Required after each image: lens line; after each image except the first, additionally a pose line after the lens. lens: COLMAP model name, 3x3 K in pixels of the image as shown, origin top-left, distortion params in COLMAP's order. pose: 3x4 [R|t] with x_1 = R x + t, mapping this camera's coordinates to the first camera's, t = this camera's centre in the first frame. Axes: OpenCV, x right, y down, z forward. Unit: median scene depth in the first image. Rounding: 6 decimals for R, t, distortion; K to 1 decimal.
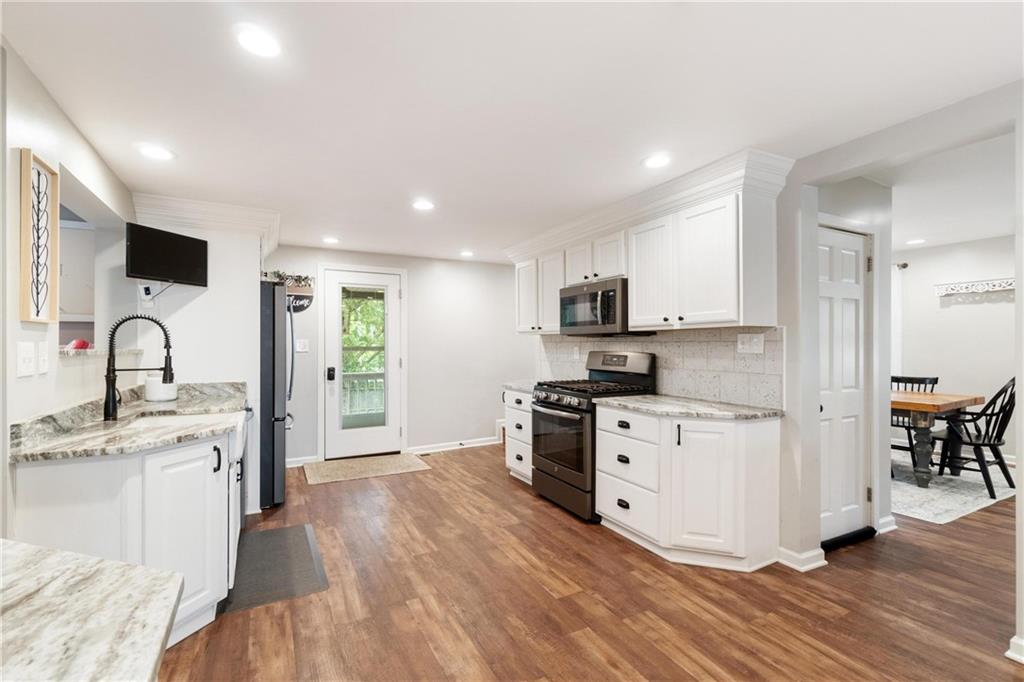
lens RADIAL K [[456.0, 0, 506.7], [0, 456.0, 344.9], [0, 0, 1]] dist [0.003138, -0.002197]
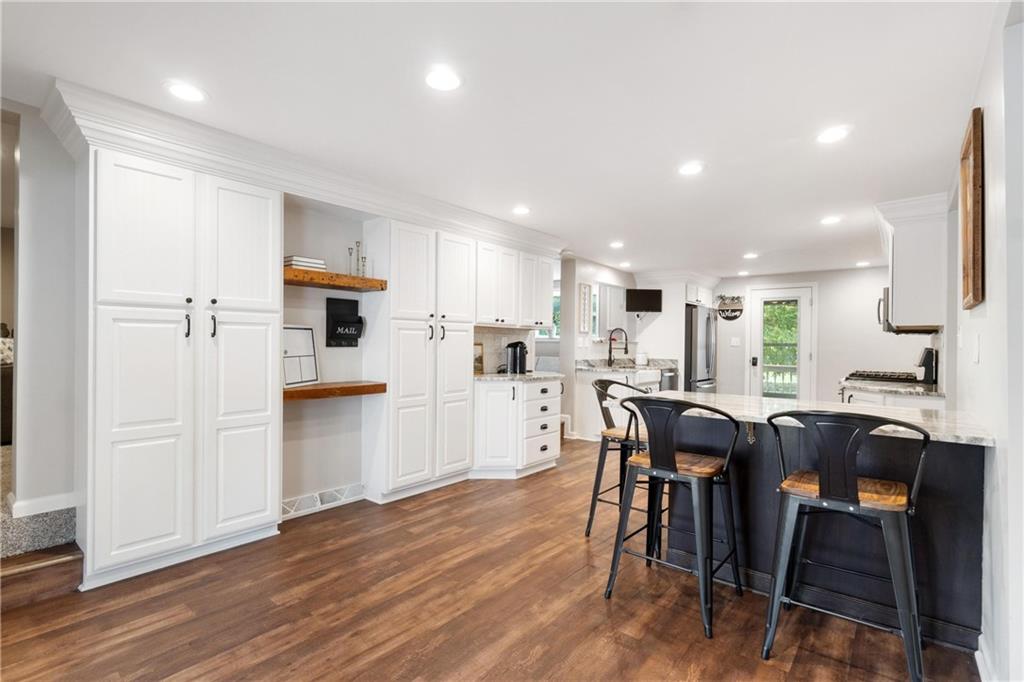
lens RADIAL K [[496.5, 0, 510.5], [0, 496.5, 338.4], [0, 0, 1]] dist [0.016467, 0.000133]
pose [[0.395310, -0.000989, -0.918547, 1.136674], [-0.013108, 0.999892, -0.006718, 0.015857], [0.918454, 0.014696, 0.395254, -0.509488]]
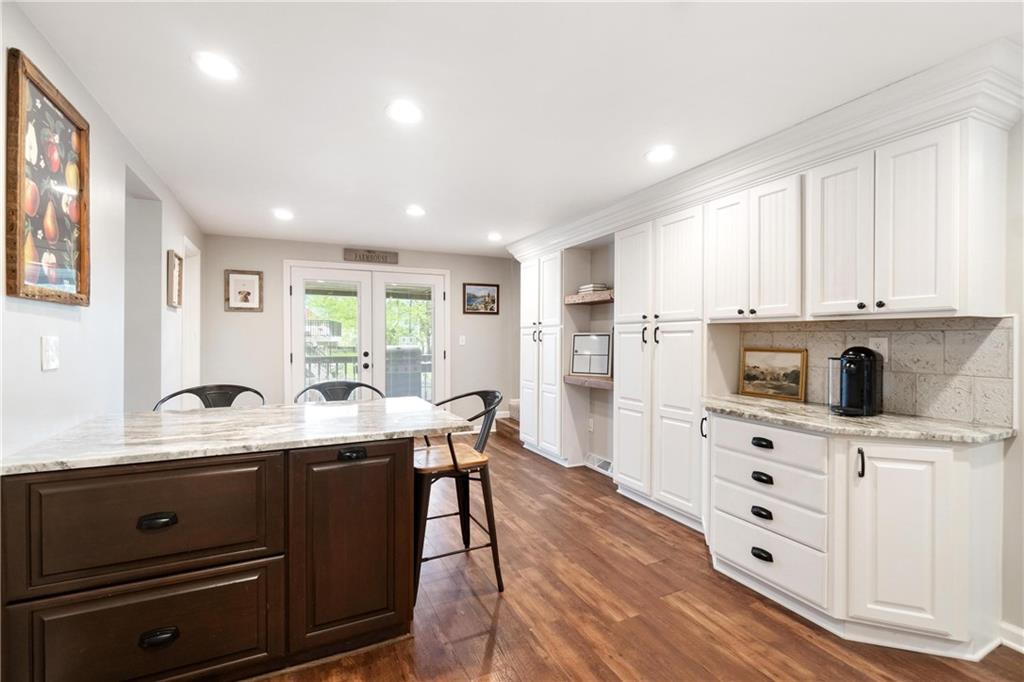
lens RADIAL K [[456.0, 0, 502.2], [0, 456.0, 342.2], [0, 0, 1]] dist [0.003138, -0.002197]
pose [[-0.998641, 0.001397, 0.052103, 0.220170], [0.001929, 0.999947, 0.010157, 0.000381], [-0.052086, 0.010244, -0.998590, 0.820738]]
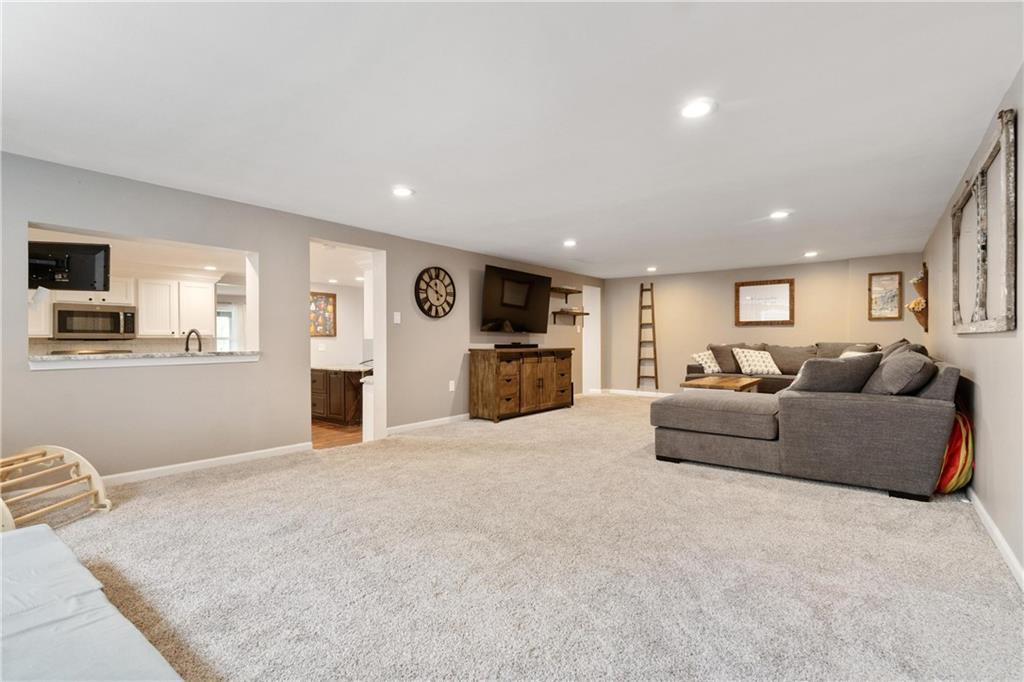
lens RADIAL K [[496.5, 0, 515.2], [0, 496.5, 341.9], [0, 0, 1]] dist [0.016467, 0.000133]
pose [[-0.422120, -0.000235, 0.906540, -2.119660], [0.002706, 0.999995, 0.001520, -0.013517], [-0.906536, 0.003095, -0.422117, 0.515616]]
